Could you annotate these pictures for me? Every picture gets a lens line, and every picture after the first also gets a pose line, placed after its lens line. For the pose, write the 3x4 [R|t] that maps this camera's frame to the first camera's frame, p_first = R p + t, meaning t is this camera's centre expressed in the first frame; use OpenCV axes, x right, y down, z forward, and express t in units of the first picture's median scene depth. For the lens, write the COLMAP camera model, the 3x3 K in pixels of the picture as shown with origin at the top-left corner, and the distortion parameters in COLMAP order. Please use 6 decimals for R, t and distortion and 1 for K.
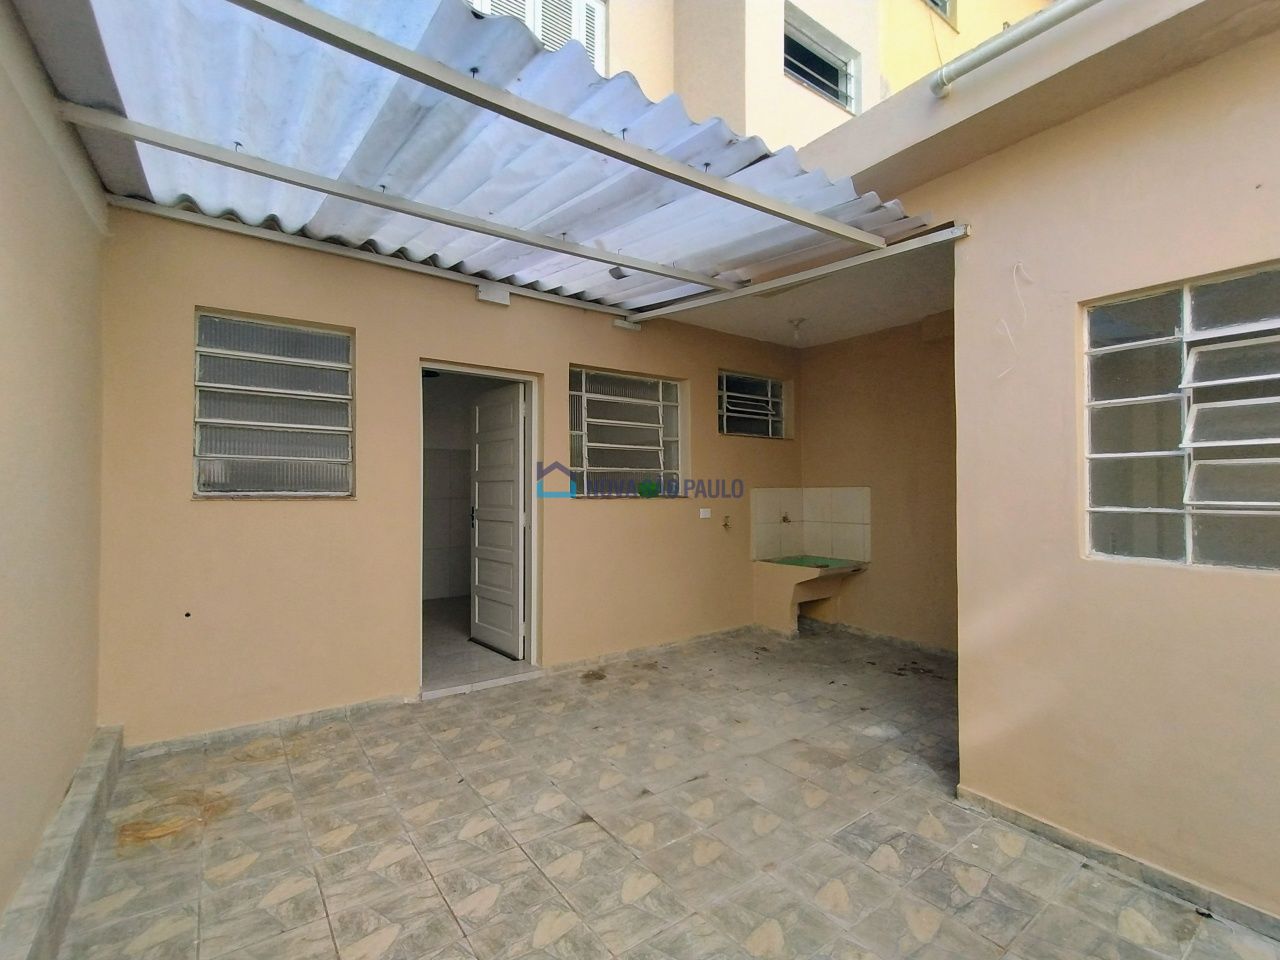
lens RADIAL K [[584.6, 0, 638.2], [0, 584.6, 481.5], [0, 0, 1]] dist [-0.001745, 0.001460]
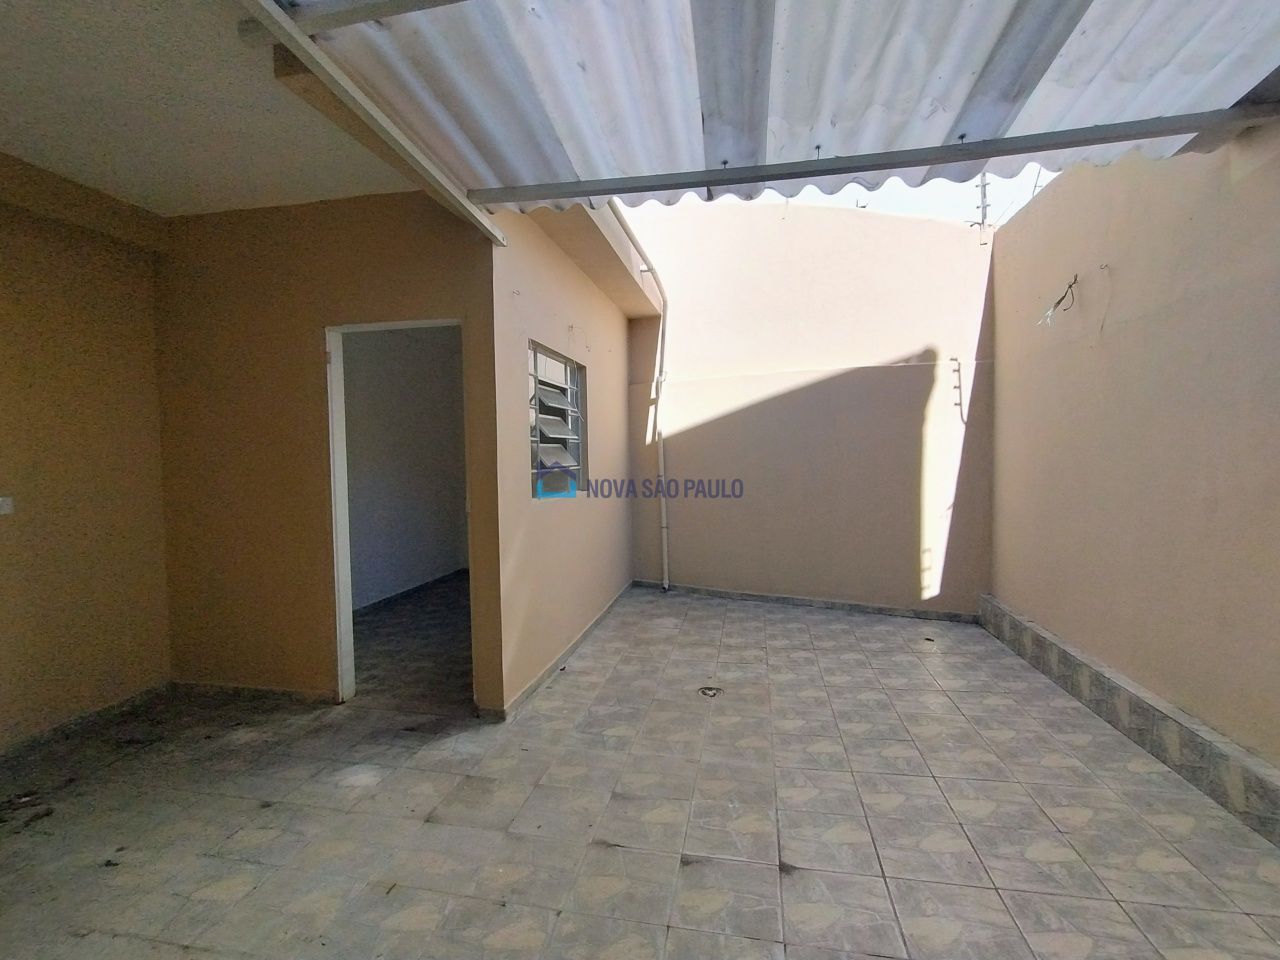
lens RADIAL K [[584.6, 0, 642.2], [0, 584.6, 478.7], [0, 0, 1]] dist [-0.001745, 0.001460]
pose [[-0.670306, -0.021559, 0.741771, -0.526806], [0.006710, 0.999361, 0.035109, 0.016681], [-0.742054, 0.028511, -0.669733, 1.633776]]
